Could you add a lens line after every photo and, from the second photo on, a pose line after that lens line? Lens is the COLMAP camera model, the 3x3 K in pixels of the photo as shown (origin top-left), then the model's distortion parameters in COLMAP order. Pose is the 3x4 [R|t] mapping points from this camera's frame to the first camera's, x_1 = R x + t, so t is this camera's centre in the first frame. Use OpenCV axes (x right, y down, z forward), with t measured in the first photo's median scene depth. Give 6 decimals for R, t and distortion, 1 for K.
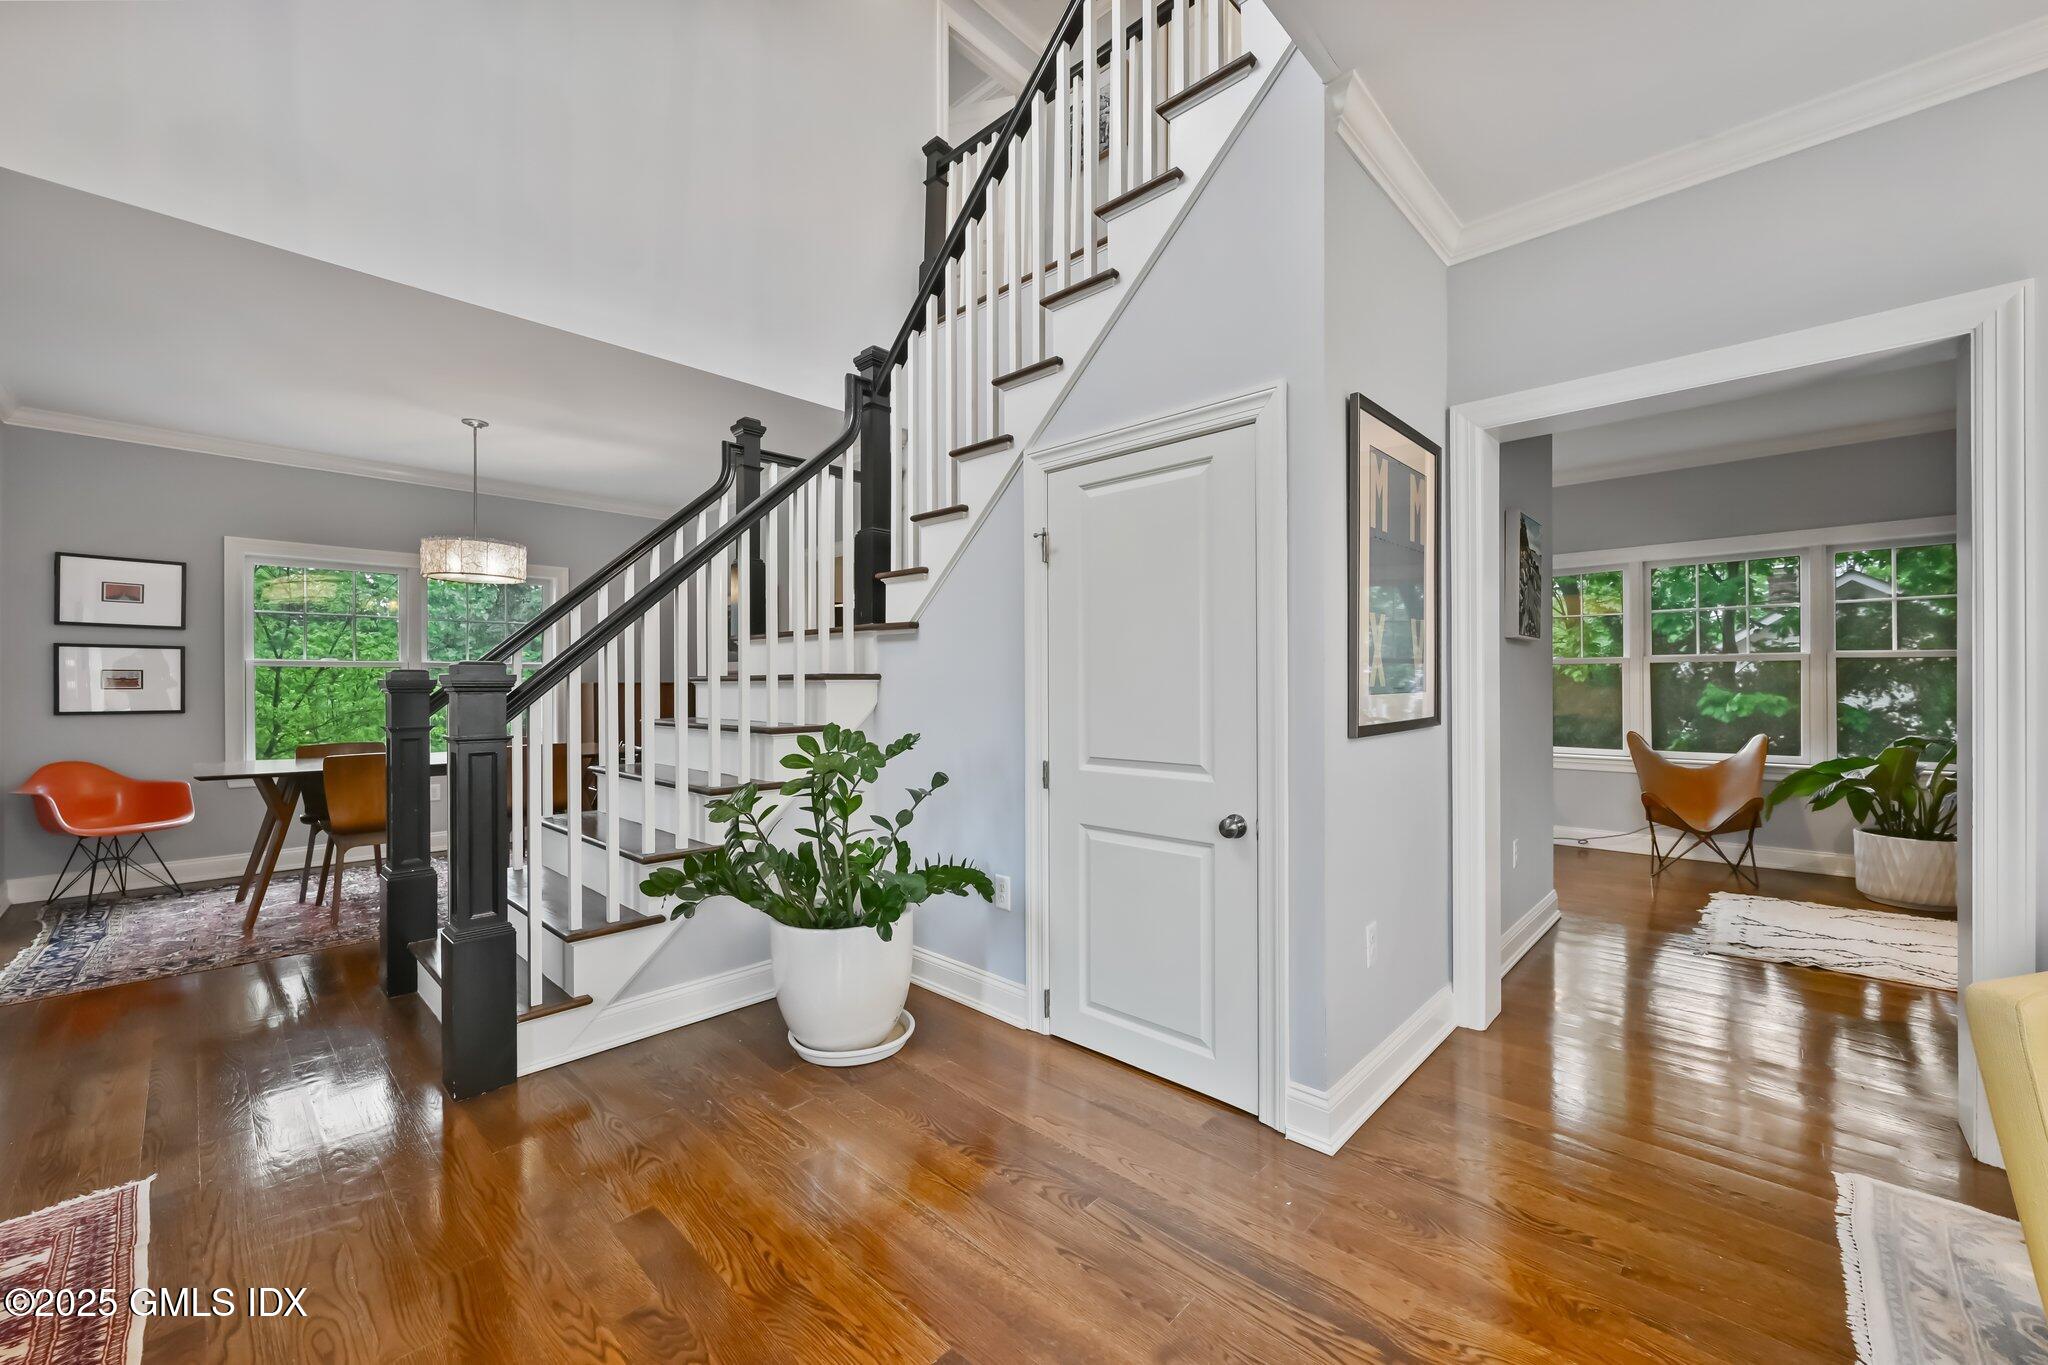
lens RADIAL K [[805.5, 0, 1024.0], [0, 805.5, 682.5], [0, 0, 1]] dist [0.003566, -0.000166]
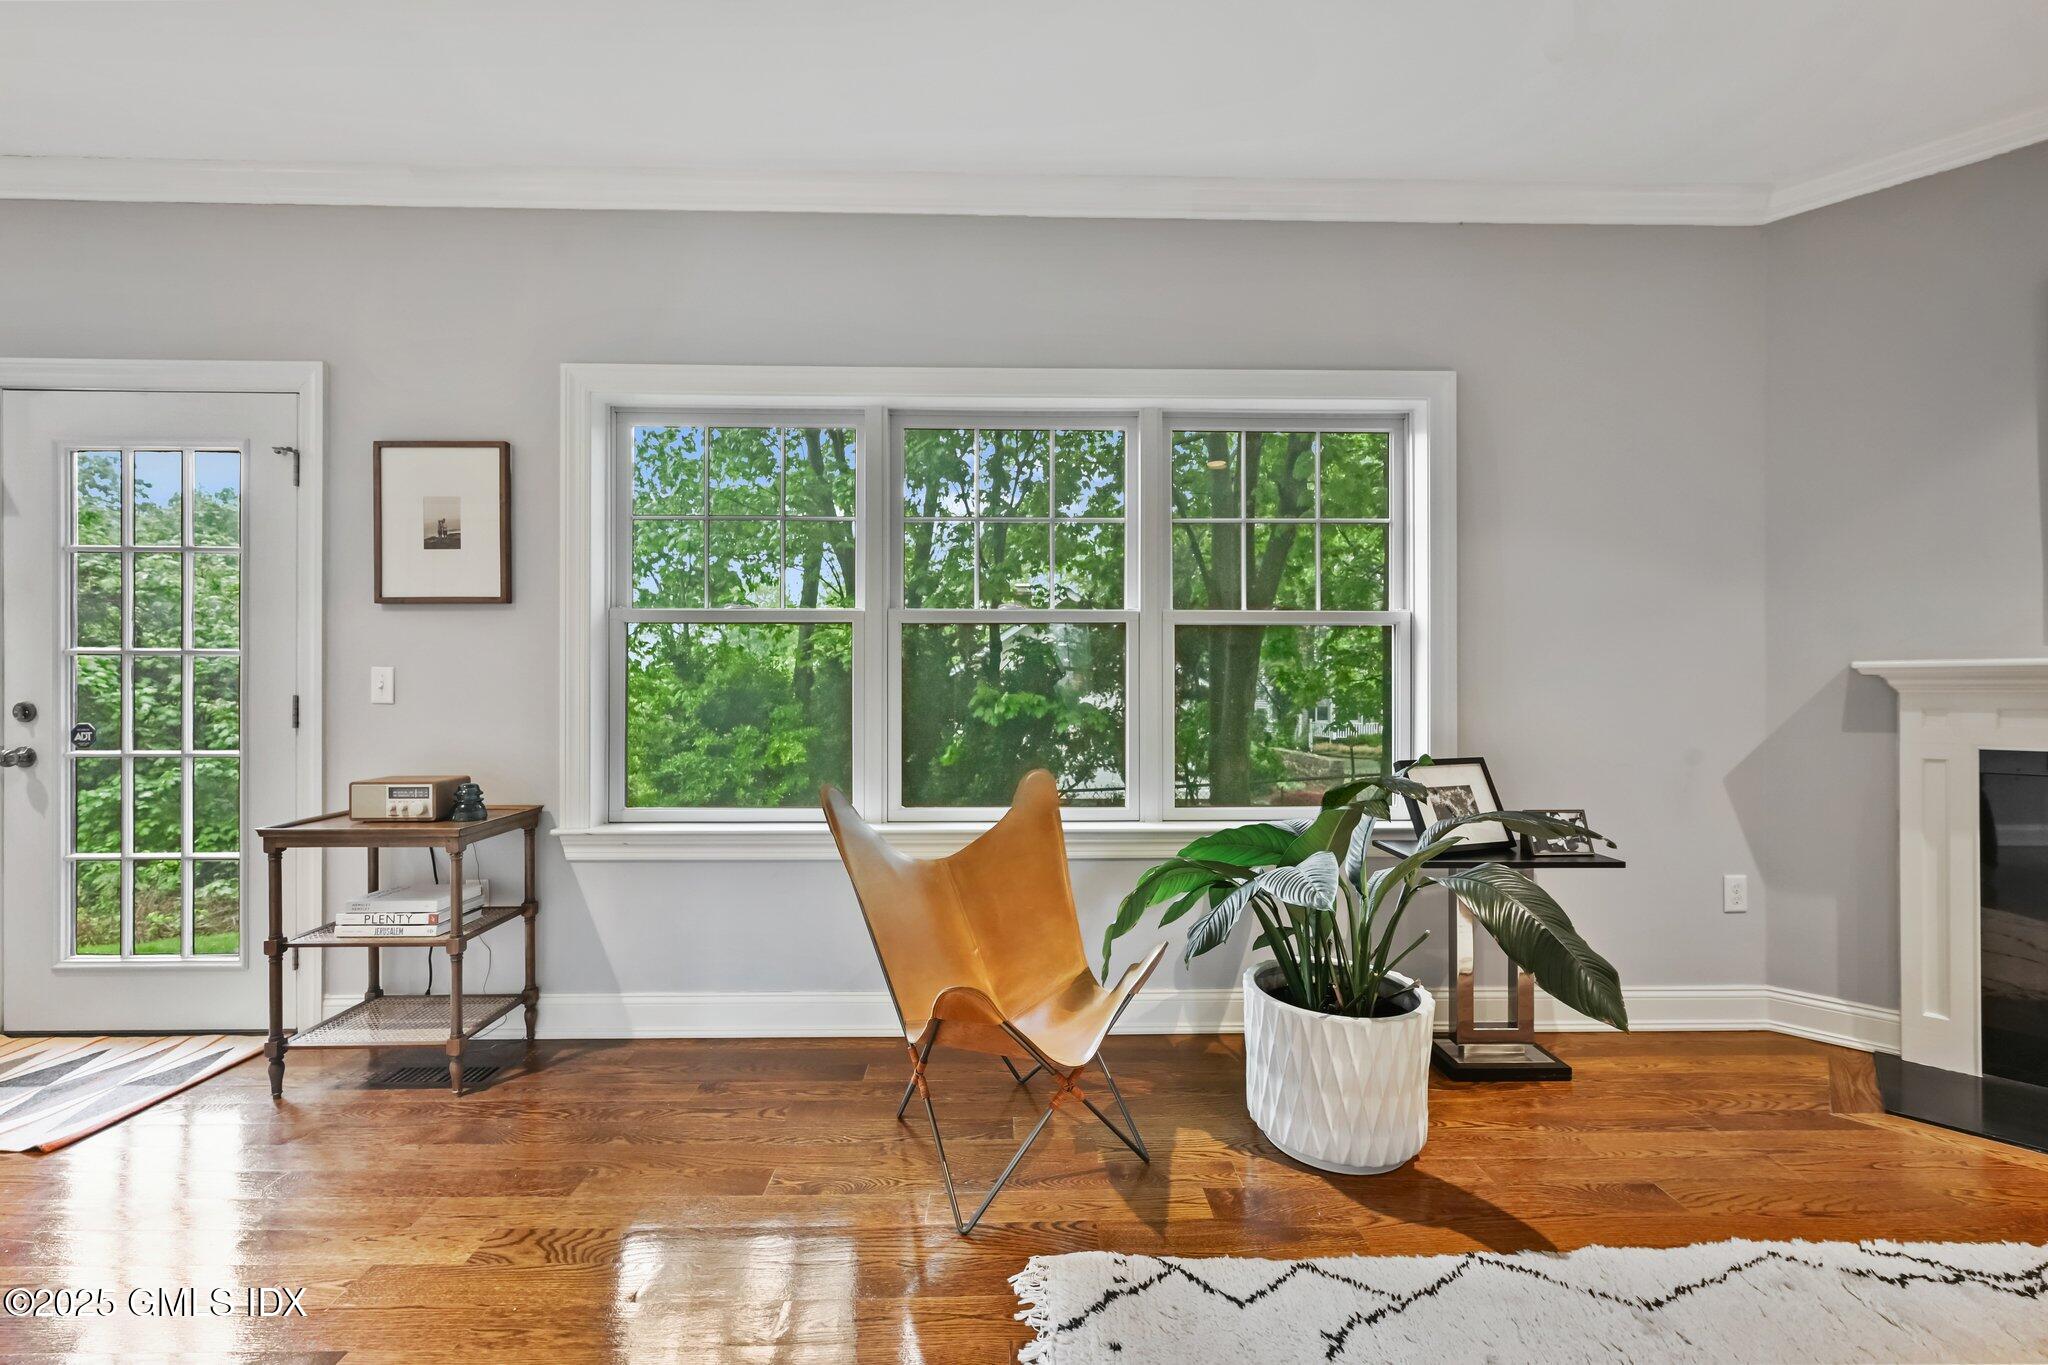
lens RADIAL K [[810.4, 0, 1037.5], [0, 810.4, 685.5], [0, 0, 1]] dist [0.005963, 0.000056]
pose [[0.708834, 0.007428, 0.705336, 0.293407], [-0.007515, 0.999967, -0.002978, 0.008658], [-0.705335, -0.003189, 0.708867, 0.356848]]
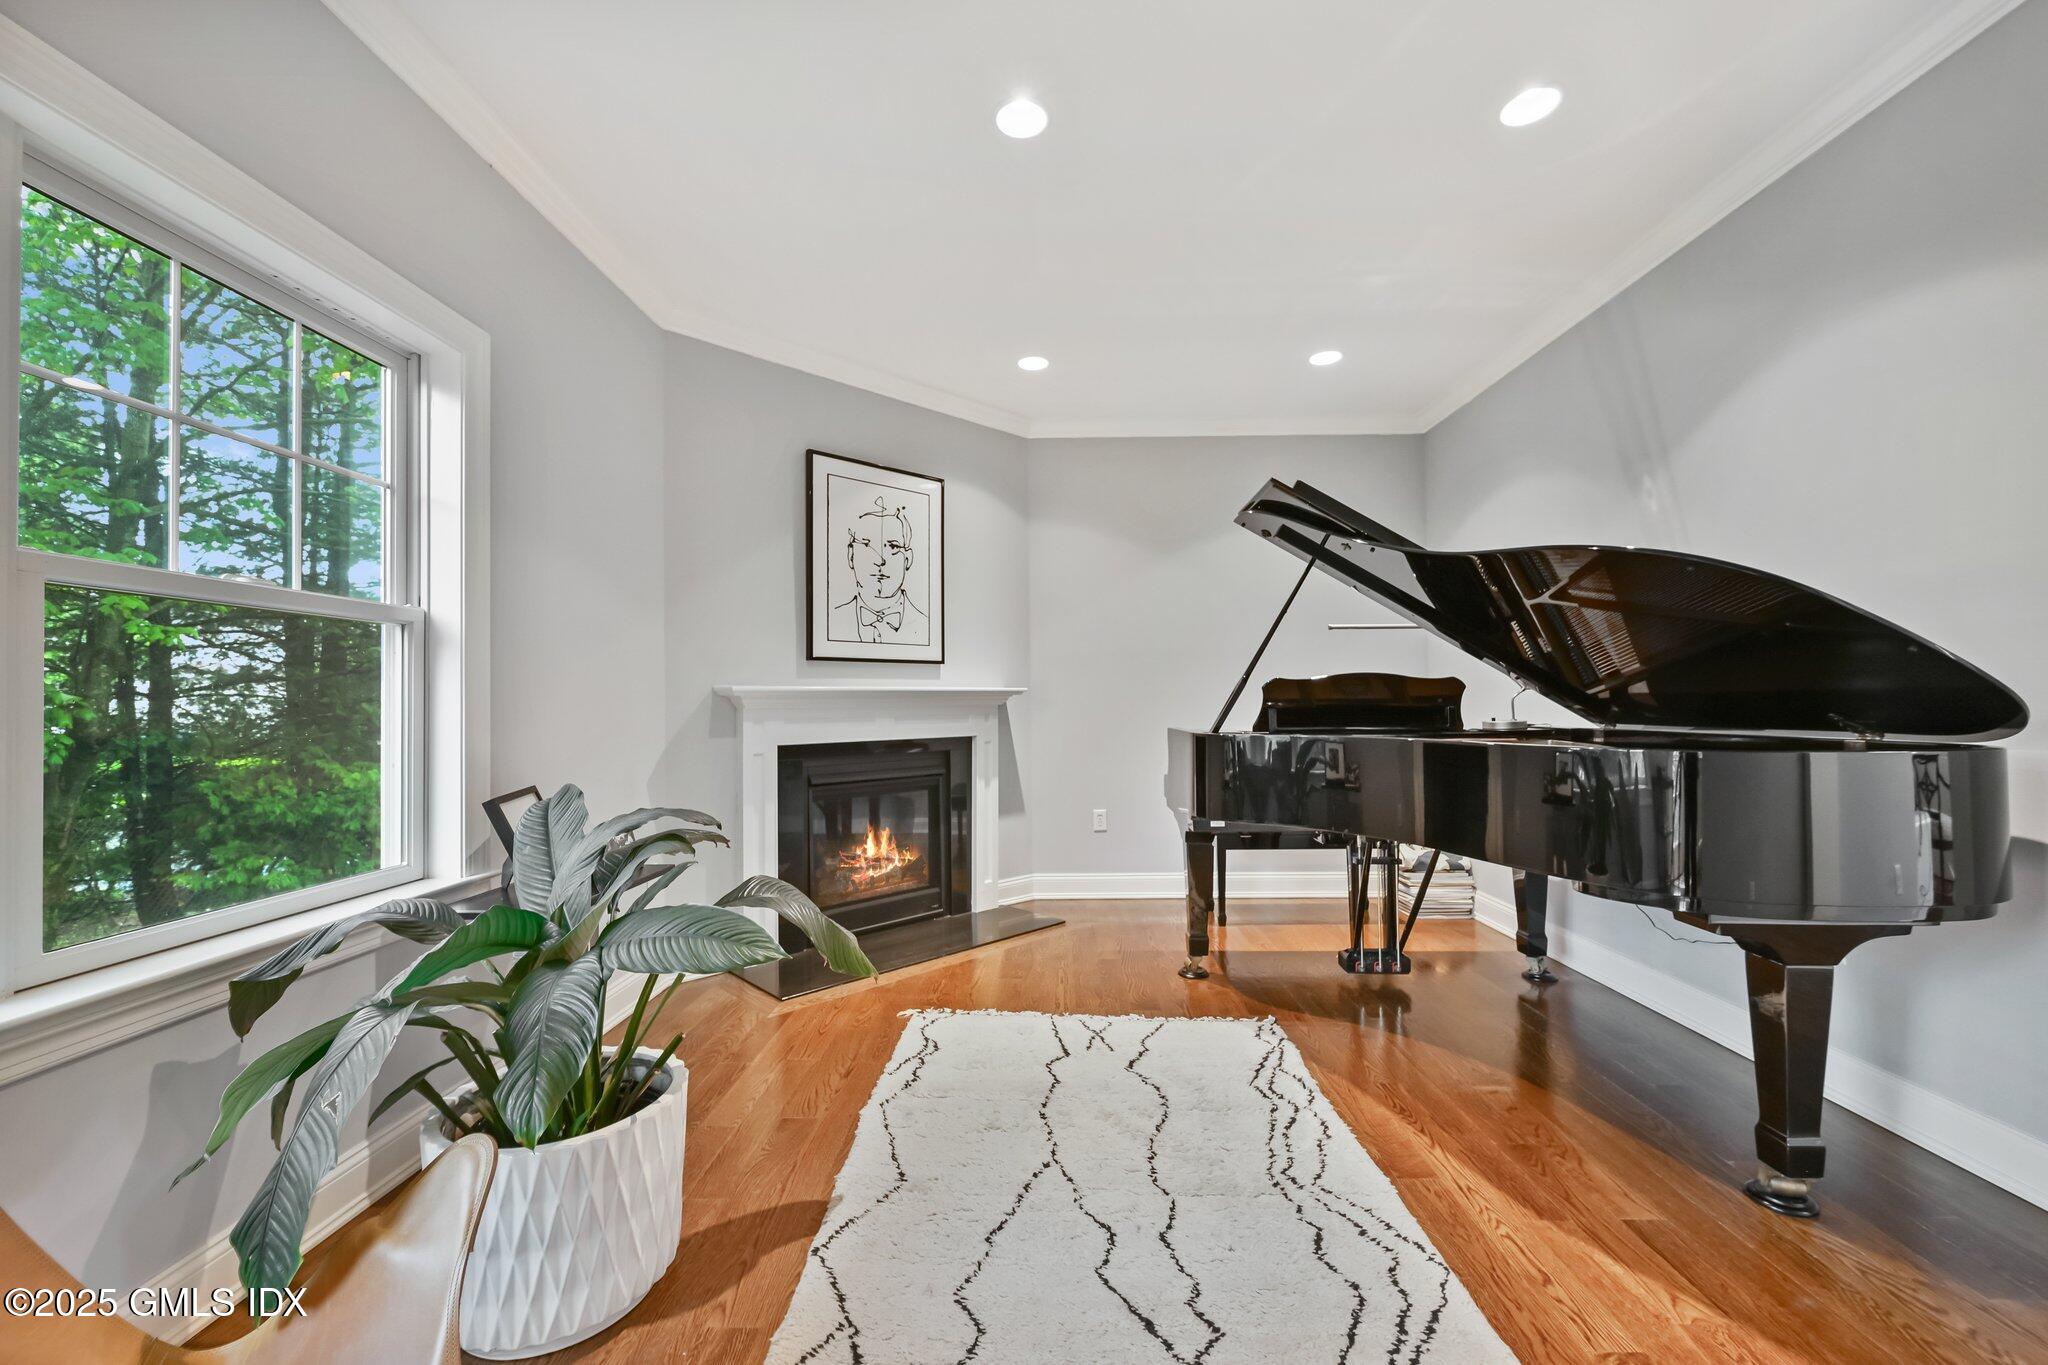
lens RADIAL K [[820.0, 0, 1018.6], [0, 820.0, 690.2], [0, 0, 1]] dist [0.001453, 0.000053]
pose [[-0.665686, 0.021057, 0.745935, 0.312040], [0.008665, 0.999753, -0.020489, 0.008524], [-0.746182, -0.007176, -0.665703, 0.491609]]
